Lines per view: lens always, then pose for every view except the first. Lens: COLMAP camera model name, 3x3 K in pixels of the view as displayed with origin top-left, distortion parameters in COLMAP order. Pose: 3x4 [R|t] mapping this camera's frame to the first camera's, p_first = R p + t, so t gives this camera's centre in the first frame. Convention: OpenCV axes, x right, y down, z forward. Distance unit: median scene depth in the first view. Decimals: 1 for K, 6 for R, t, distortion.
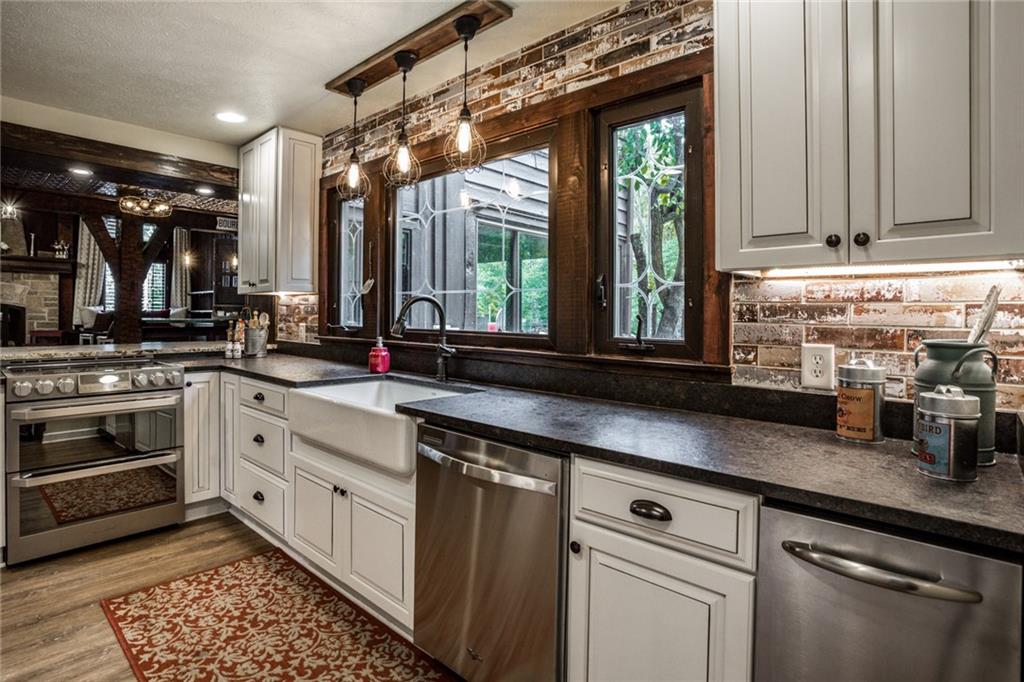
lens RADIAL K [[513.0, 0, 517.0], [0, 513.0, 315.7], [0, 0, 1]] dist [-0.074364, 0.018724]
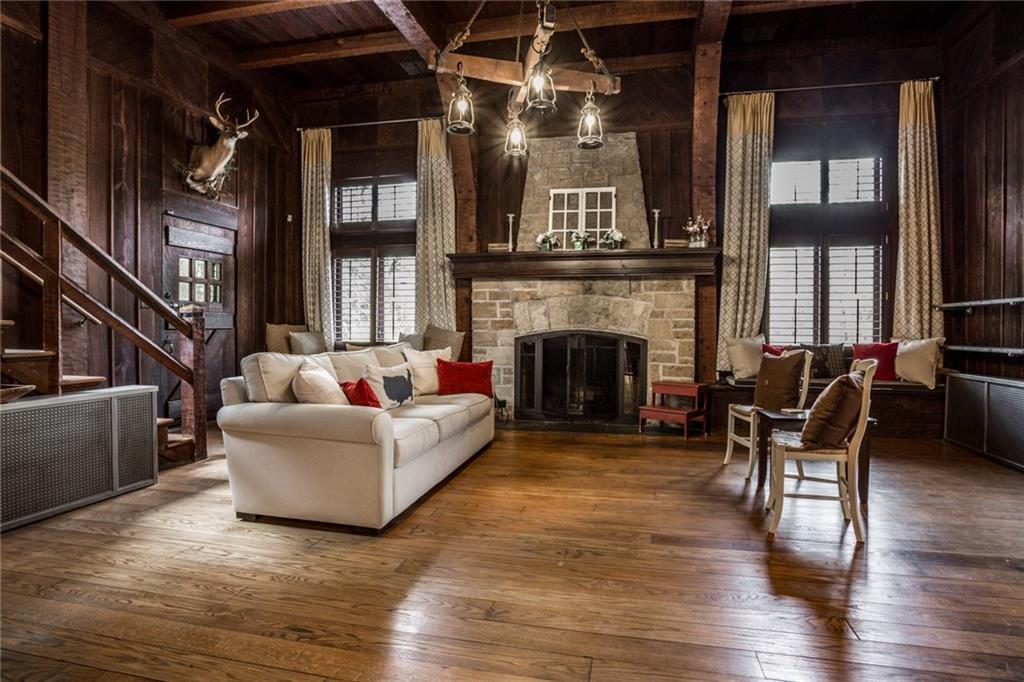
lens RADIAL K [[540.4, 0, 528.8], [0, 540.4, 327.1], [0, 0, 1]] dist [-0.032189, 0.007055]
pose [[0.475721, -0.007983, -0.879560, -2.891617], [-0.003722, 0.999932, -0.011089, -0.135065], [0.879588, 0.008548, 0.475659, 3.180062]]
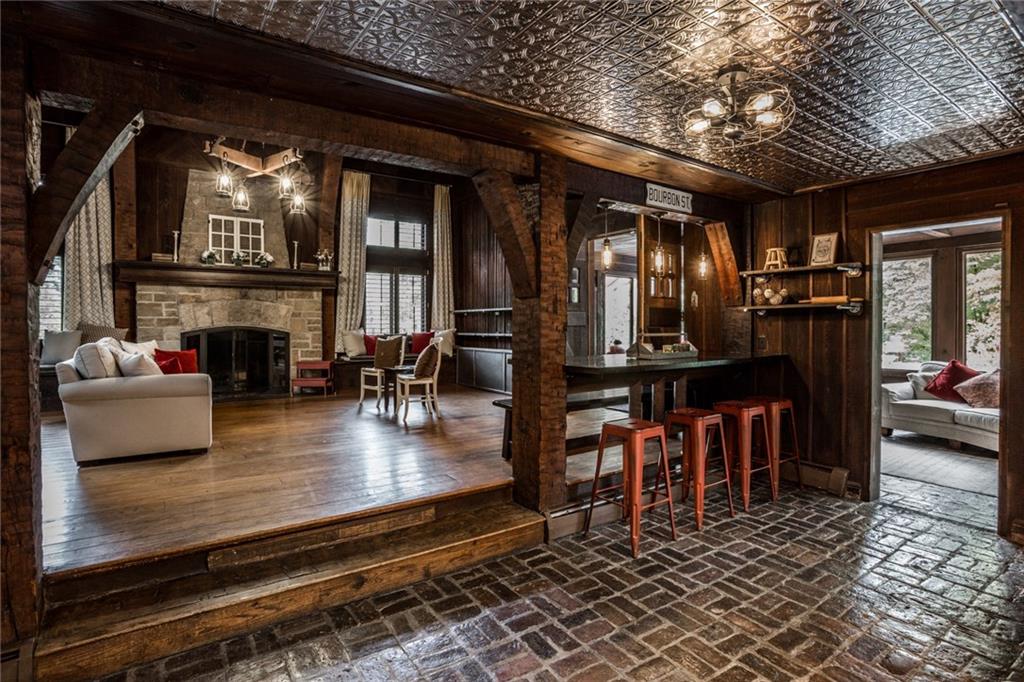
lens RADIAL K [[513.0, 0, 509.3], [0, 513.0, 322.9], [0, 0, 1]] dist [-0.074364, 0.018724]
pose [[0.965869, -0.011697, -0.258766, -2.454675], [0.009429, 0.999905, -0.010005, -0.118782], [0.258859, 0.007224, 0.965888, 1.542998]]
